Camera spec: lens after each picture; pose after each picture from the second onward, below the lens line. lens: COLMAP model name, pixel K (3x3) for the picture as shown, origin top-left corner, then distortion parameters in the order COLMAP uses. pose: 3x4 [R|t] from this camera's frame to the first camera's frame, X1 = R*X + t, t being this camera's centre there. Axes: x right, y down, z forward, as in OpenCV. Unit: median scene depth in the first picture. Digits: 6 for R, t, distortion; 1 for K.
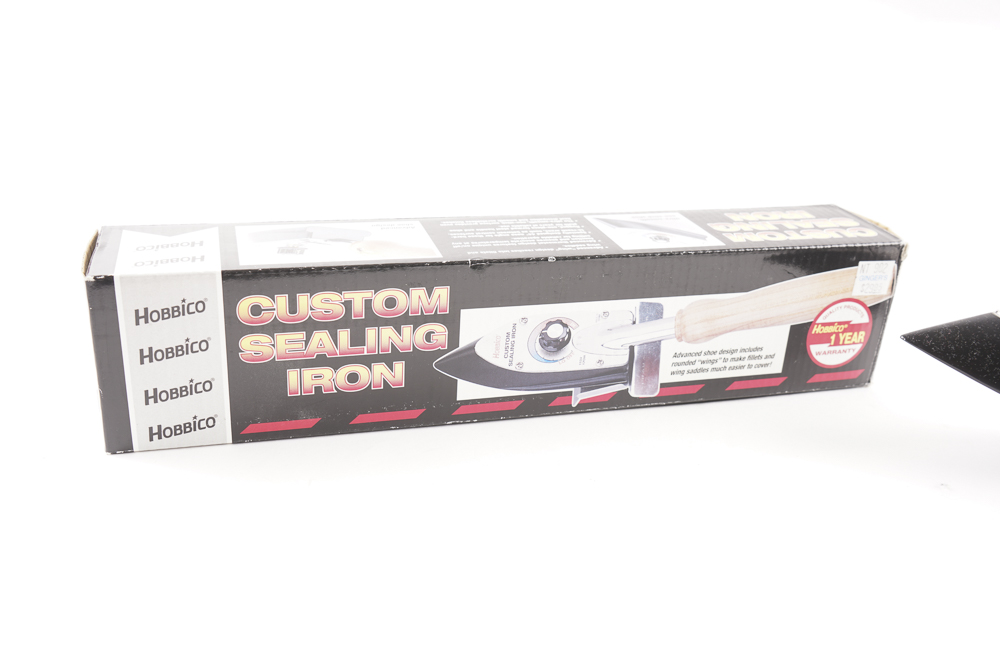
lens RADIAL K [[946.8, 0, 500.0], [0, 946.8, 333.5], [0, 0, 1]] dist [-0.006035, -0.002787]
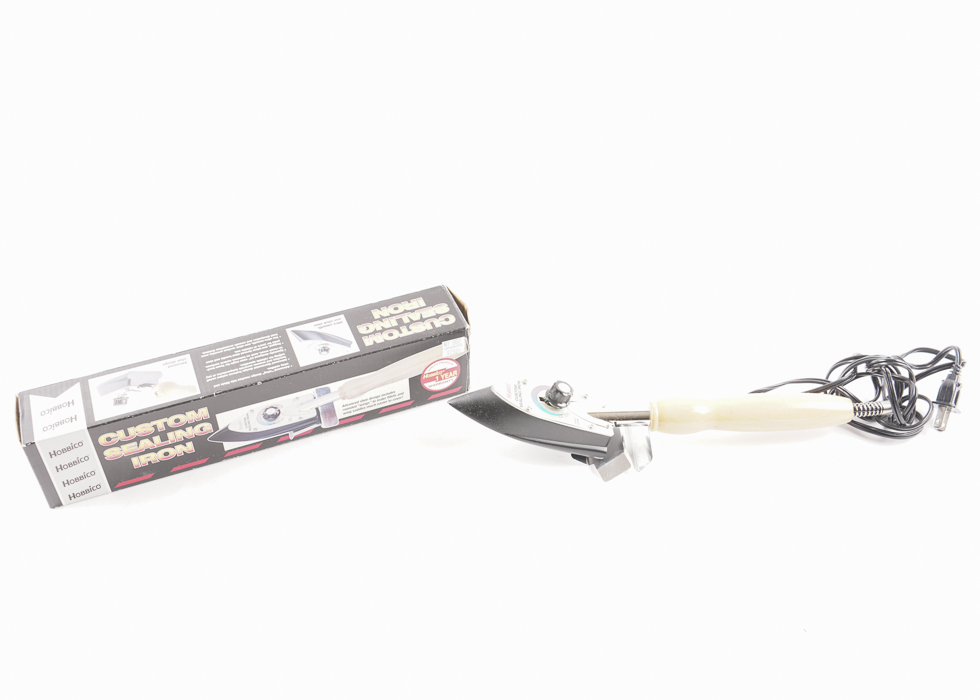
lens RADIAL K [[1090.0, 0, 490.0], [0, 1090.0, 350.0], [0, 0, 1]] dist [-0.016951, -0.014143]
pose [[0.994139, -0.107291, 0.013298, 0.473647], [0.096156, 0.933706, 0.344888, -0.816967], [-0.049420, -0.341588, 0.938549, -1.002142]]
